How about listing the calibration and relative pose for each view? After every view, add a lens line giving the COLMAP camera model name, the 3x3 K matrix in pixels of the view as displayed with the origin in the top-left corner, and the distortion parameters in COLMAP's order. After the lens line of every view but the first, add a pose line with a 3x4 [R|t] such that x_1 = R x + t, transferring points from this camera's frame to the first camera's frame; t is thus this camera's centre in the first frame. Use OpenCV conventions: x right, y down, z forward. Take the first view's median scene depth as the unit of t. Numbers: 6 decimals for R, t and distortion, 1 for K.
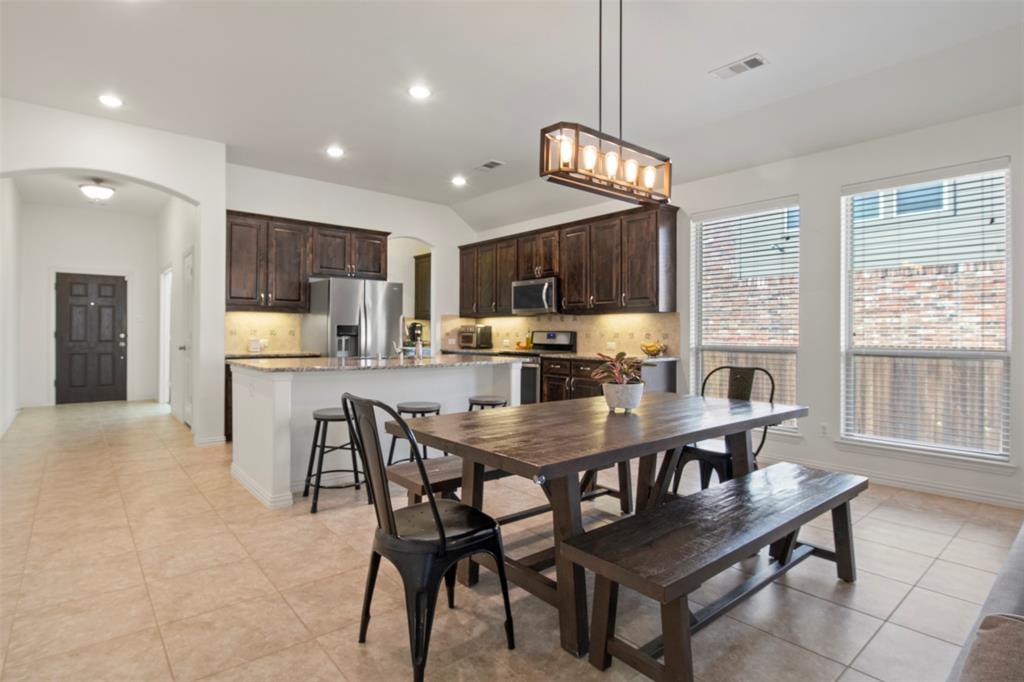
lens RADIAL K [[514.4, 0, 502.5], [0, 514.4, 335.1], [0, 0, 1]] dist [-0.009571, -0.005003]
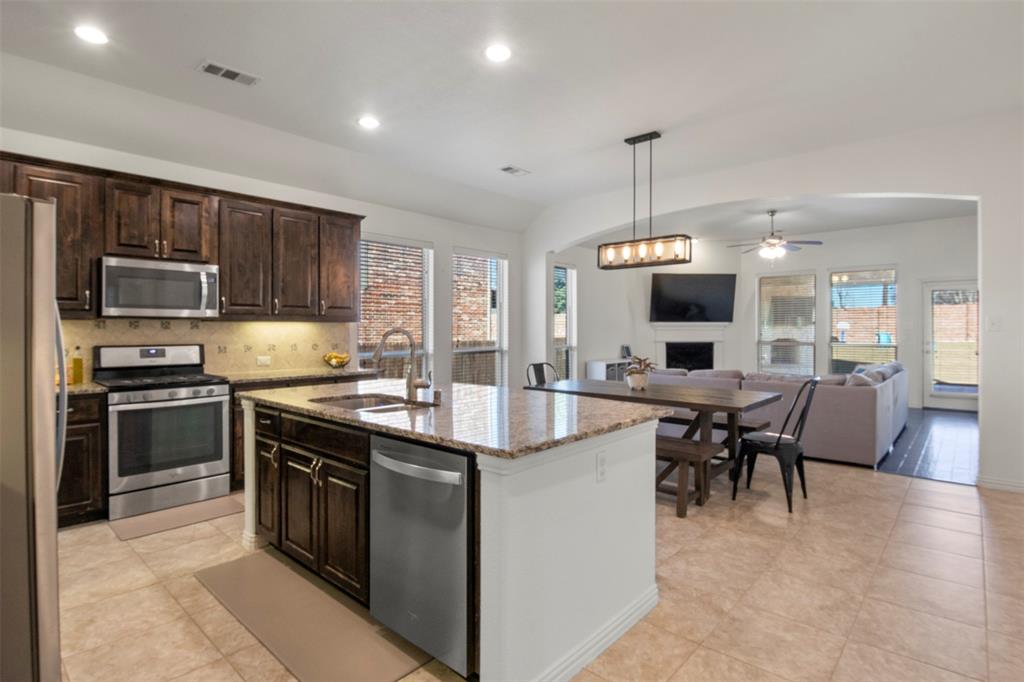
lens RADIAL K [[514.4, 0, 508.6], [0, 514.4, 332.2], [0, 0, 1]] dist [-0.009571, -0.005003]
pose [[-0.138166, -0.010013, 0.990358, -0.582329], [0.003637, 0.999937, 0.010617, -0.028635], [-0.990402, 0.005069, -0.138121, 0.665438]]
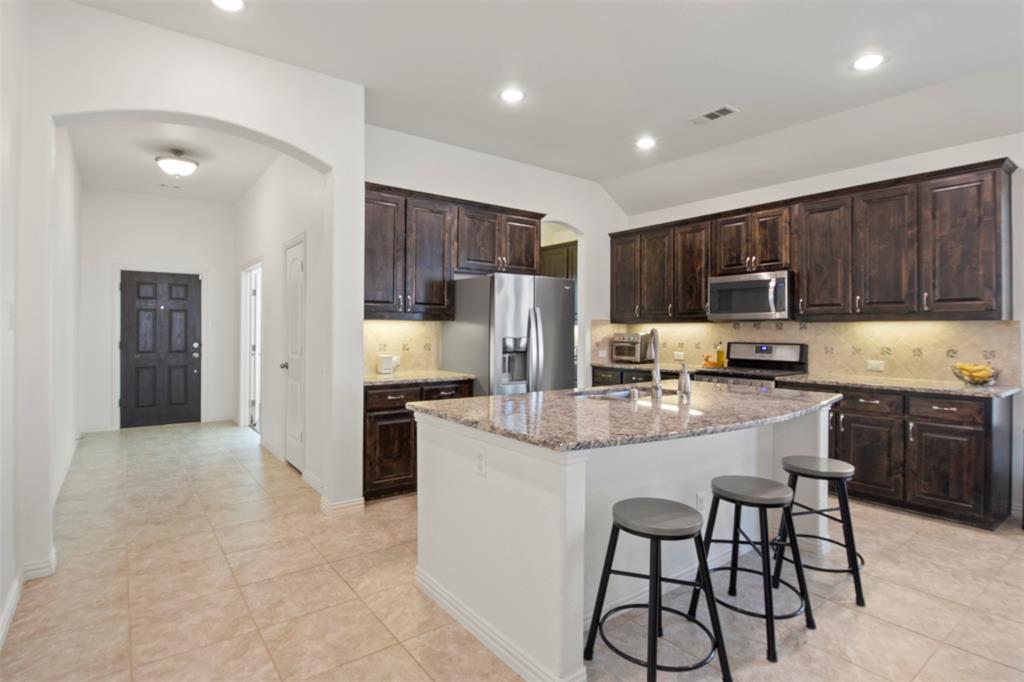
lens RADIAL K [[514.4, 0, 505.6], [0, 514.4, 330.4], [0, 0, 1]] dist [-0.009571, -0.005003]
pose [[0.998533, -0.002154, -0.054096, -0.241581], [0.001929, 0.999989, -0.004211, -0.023778], [0.054105, 0.004100, 0.998527, 0.236481]]
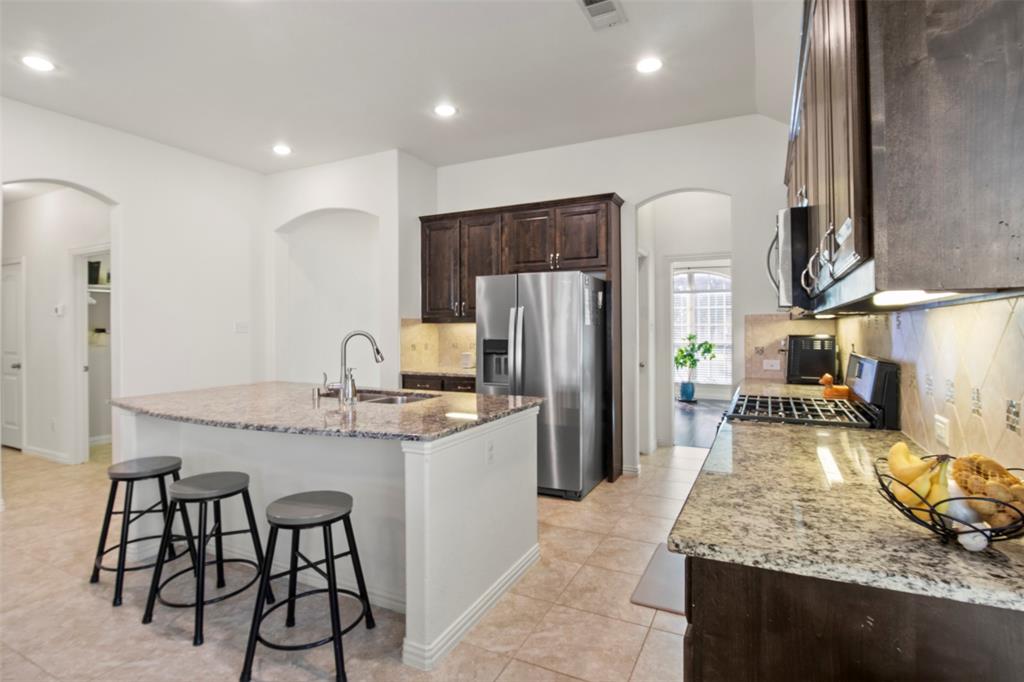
lens RADIAL K [[514.4, 0, 528.8], [0, 514.4, 320.0], [0, 0, 1]] dist [-0.009571, -0.005003]
pose [[0.418251, -0.026462, -0.907946, 0.331352], [0.001635, 0.999596, -0.028380, -0.022389], [0.908330, 0.010385, 0.418125, 0.651127]]
